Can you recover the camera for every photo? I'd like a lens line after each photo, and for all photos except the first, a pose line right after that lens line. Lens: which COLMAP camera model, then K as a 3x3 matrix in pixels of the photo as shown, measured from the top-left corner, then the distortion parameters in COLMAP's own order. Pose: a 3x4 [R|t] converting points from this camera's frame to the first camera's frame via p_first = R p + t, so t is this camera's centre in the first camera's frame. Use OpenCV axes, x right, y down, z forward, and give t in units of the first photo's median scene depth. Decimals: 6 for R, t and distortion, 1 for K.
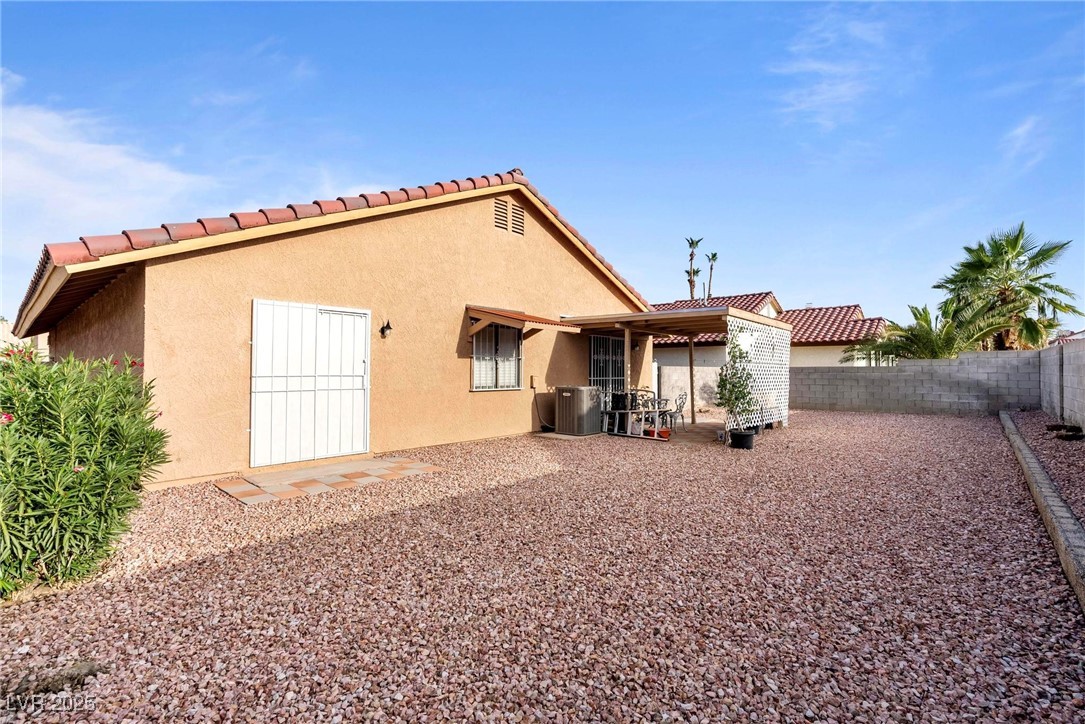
lens RADIAL K [[488.4, 0, 542.5], [0, 488.4, 362.0], [0, 0, 1]] dist [-0.001603, -0.000350]
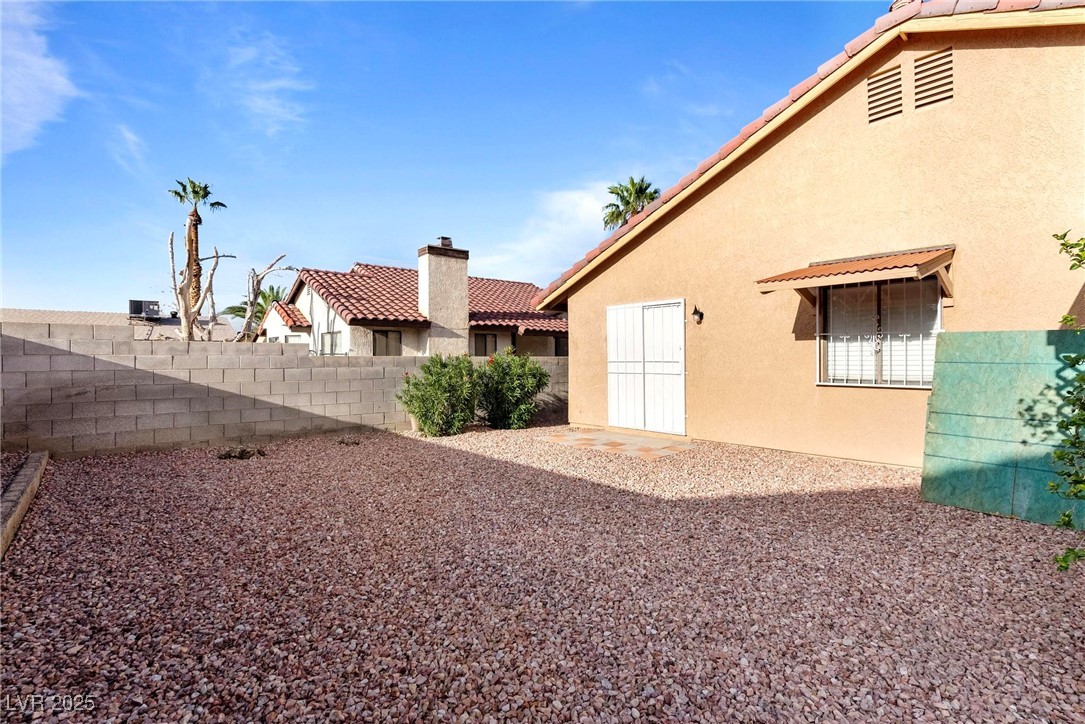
lens RADIAL K [[488.4, 0, 542.5], [0, 488.4, 362.0], [0, 0, 1]] dist [-0.001603, -0.000350]
pose [[-0.096319, 0.005350, -0.995336, 0.707206], [0.024130, 0.999704, 0.003038, 0.018089], [0.995058, -0.023725, -0.096420, 0.802830]]
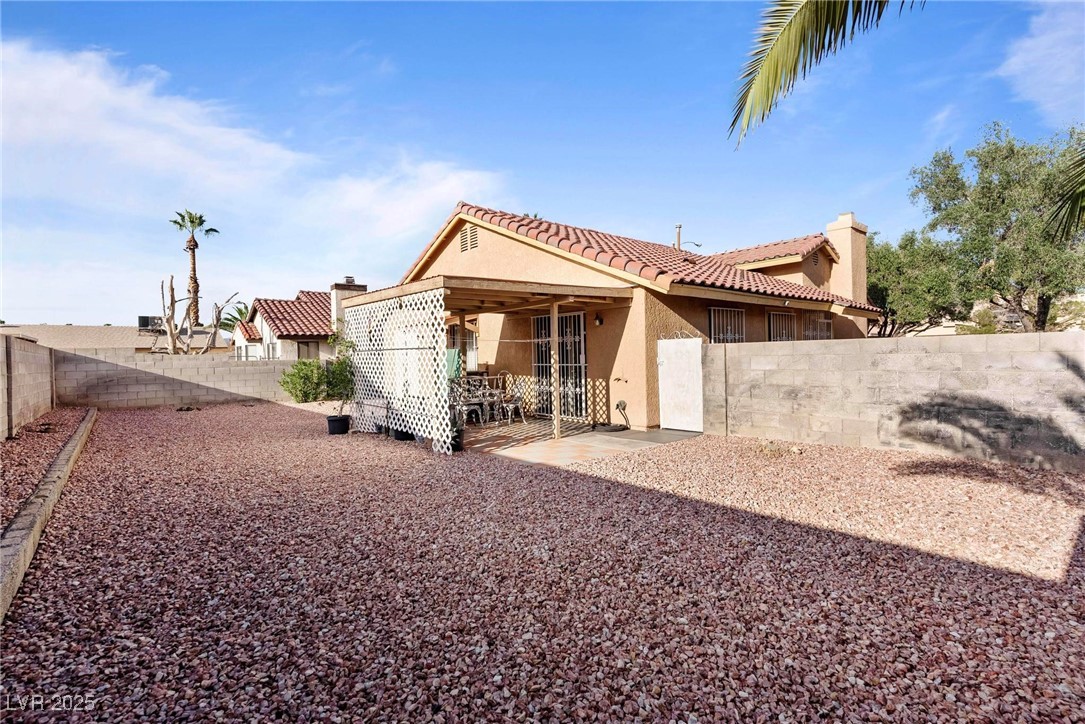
lens RADIAL K [[486.5, 0, 542.5], [0, 486.5, 362.0], [0, 0, 1]] dist [0.000541, 0.000140]
pose [[-0.111361, 0.013288, -0.993691, 1.583611], [0.039875, 0.999165, 0.008893, 0.034527], [0.992980, -0.038633, -0.111798, 1.744444]]
